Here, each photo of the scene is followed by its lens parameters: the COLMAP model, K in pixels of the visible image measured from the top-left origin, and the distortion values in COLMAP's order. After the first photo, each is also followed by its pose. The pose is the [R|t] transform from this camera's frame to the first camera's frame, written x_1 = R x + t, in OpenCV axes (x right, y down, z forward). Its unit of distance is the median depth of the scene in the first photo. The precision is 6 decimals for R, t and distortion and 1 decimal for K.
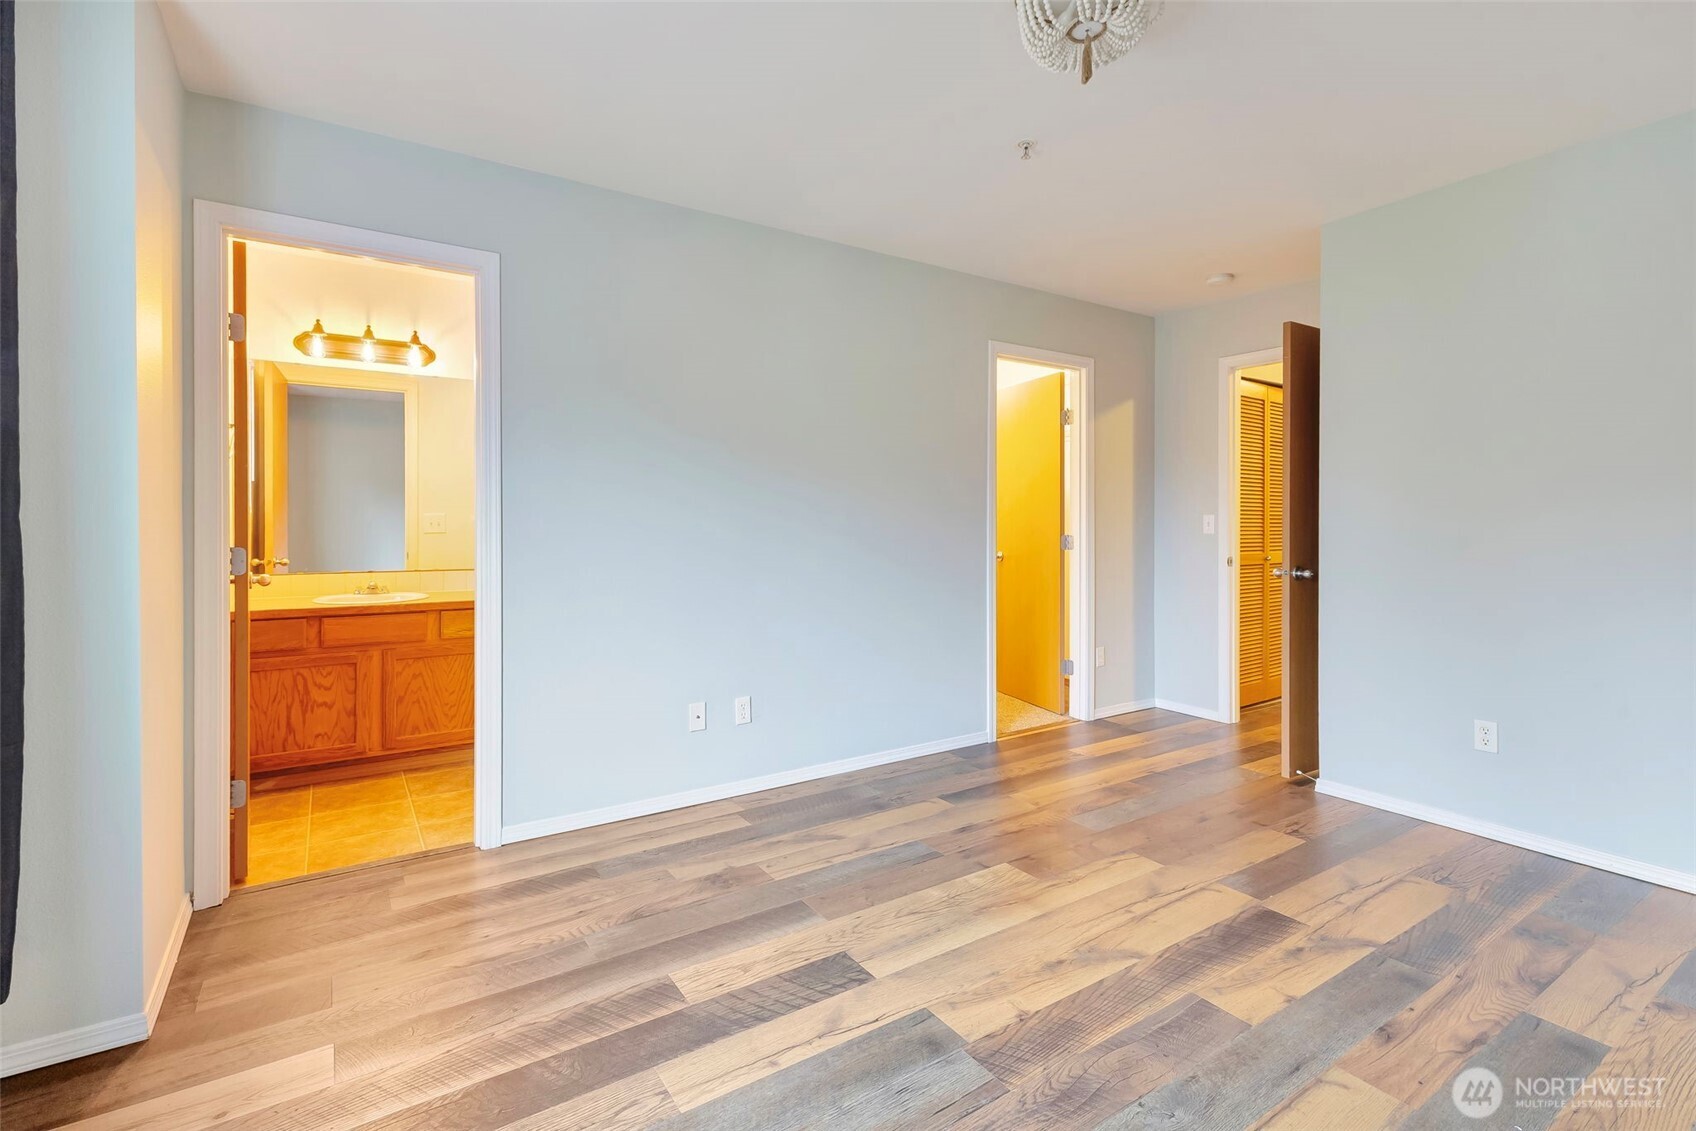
lens RADIAL K [[777.5, 0, 832.6], [0, 777.5, 531.6], [0, 0, 1]] dist [-0.001704, -0.000593]
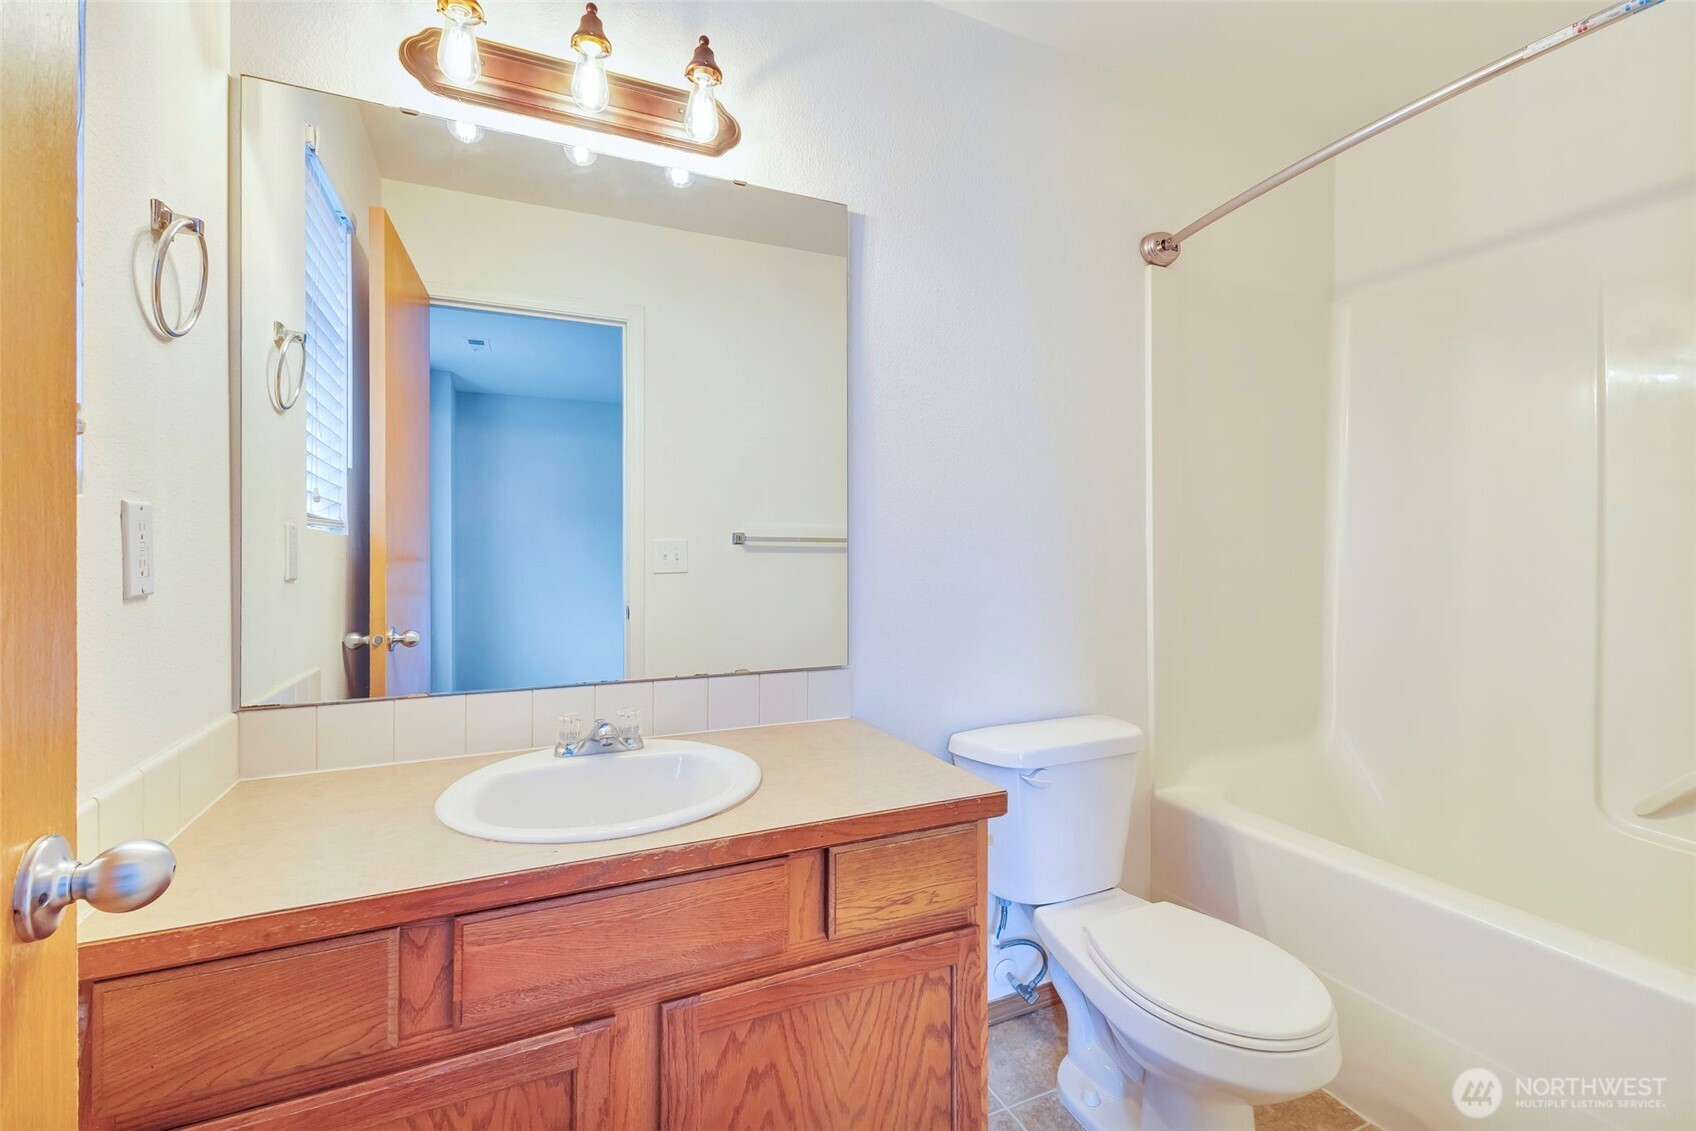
lens RADIAL K [[760.2, 0, 854.2], [0, 760.2, 557.6], [0, 0, 1]] dist [0.007261, -0.000471]
pose [[0.988861, -0.003170, -0.148808, -0.440542], [0.002414, 0.999983, -0.005257, -0.009224], [0.148822, 0.004840, 0.988852, 0.693410]]
